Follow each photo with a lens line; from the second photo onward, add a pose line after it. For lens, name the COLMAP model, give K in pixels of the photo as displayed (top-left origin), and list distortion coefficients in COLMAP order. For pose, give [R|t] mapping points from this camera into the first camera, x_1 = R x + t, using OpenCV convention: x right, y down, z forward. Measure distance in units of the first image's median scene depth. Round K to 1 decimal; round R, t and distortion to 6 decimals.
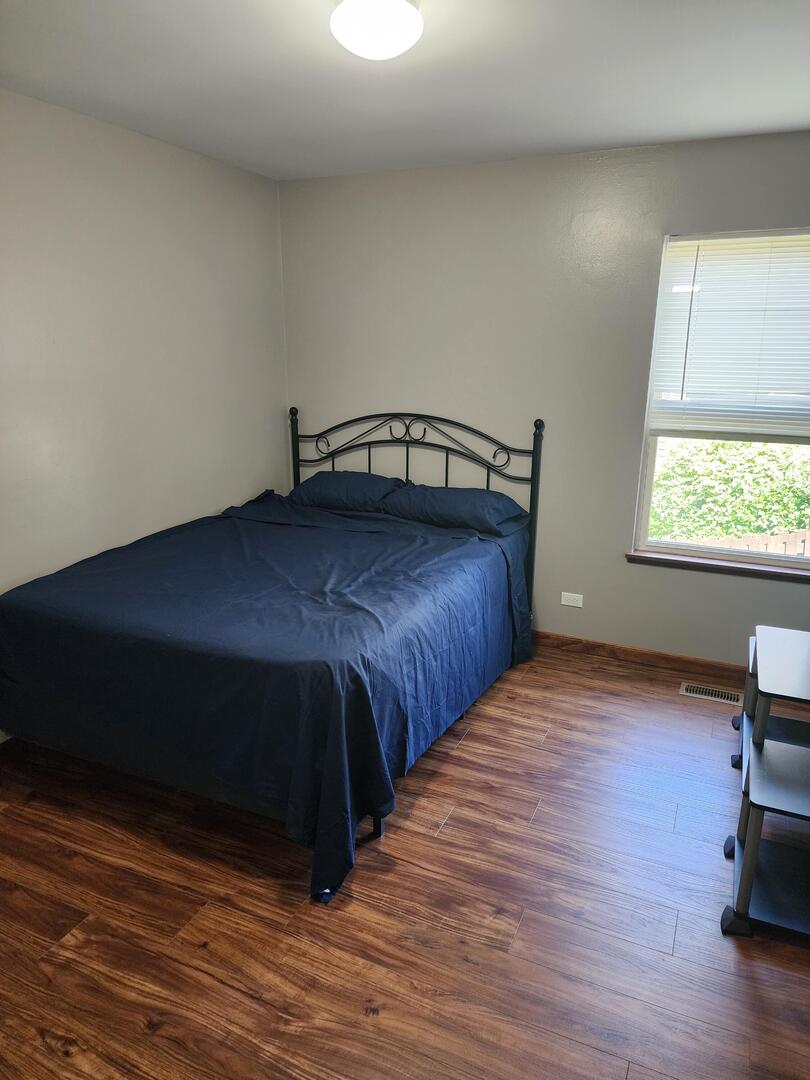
lens RADIAL K [[723.7, 0, 406.9], [0, 723.7, 540.0], [0, 0, 1]] dist [0.001995, 0.000660]
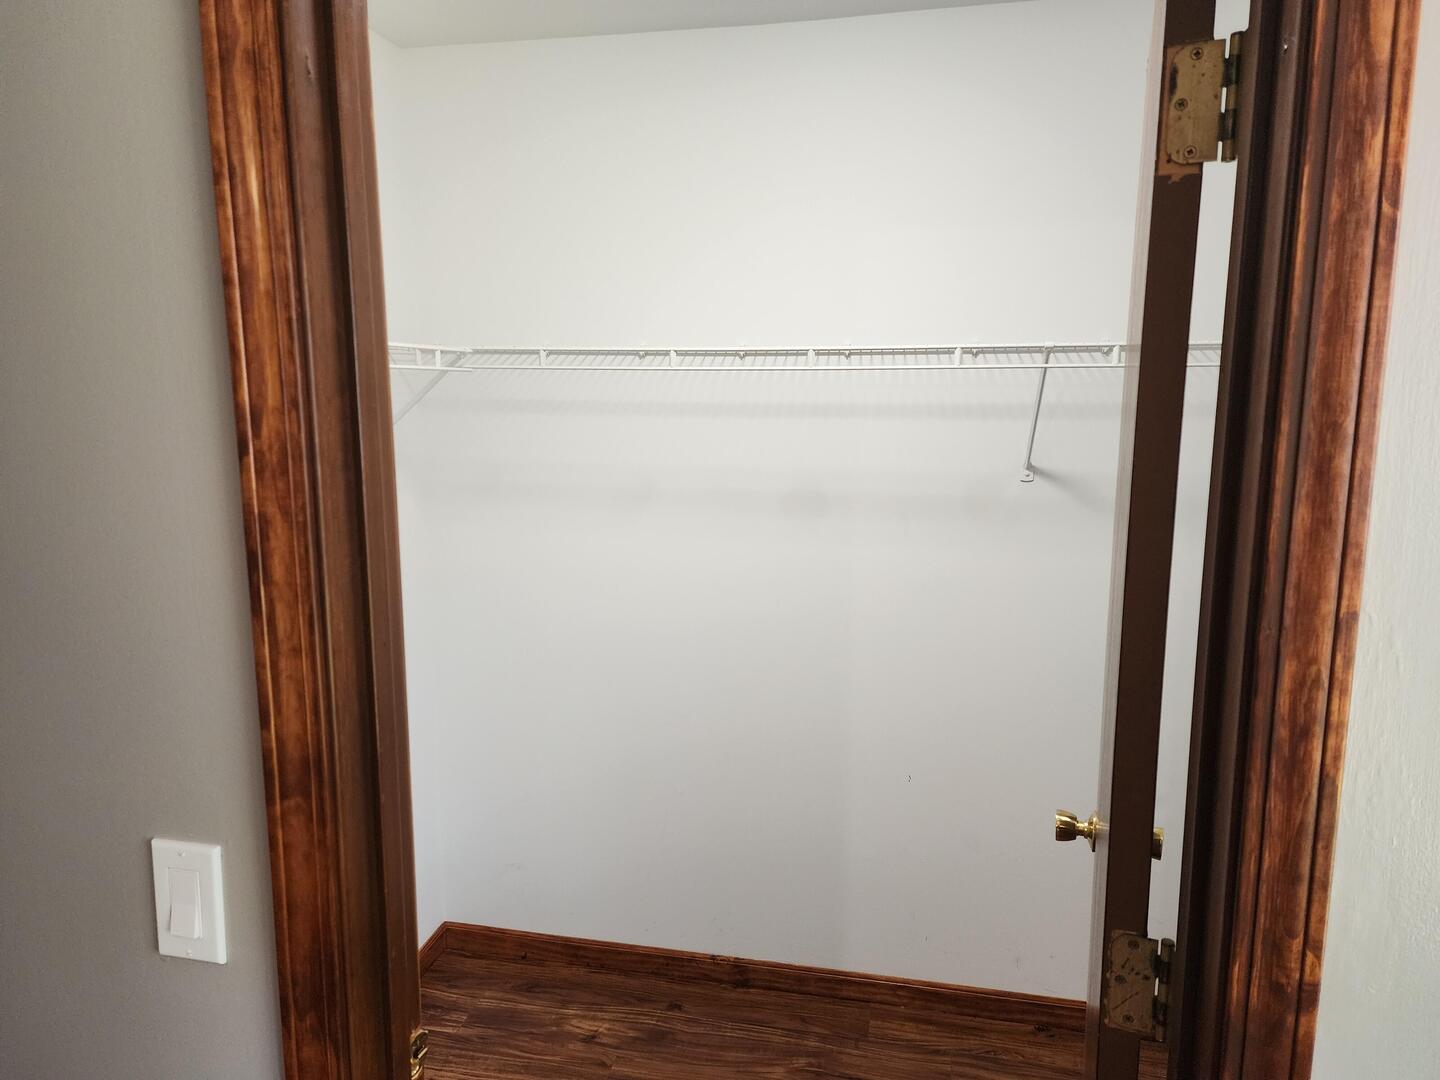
lens RADIAL K [[964.9, 0, 721.2], [0, 964.9, 541.2], [0, 0, 1]] dist [0.001995, 0.000660]
pose [[-0.976837, 0.028468, -0.212084, 0.205918], [-0.062116, 0.910711, 0.408347, -0.496990], [0.204772, 0.412062, -0.887848, 1.832267]]
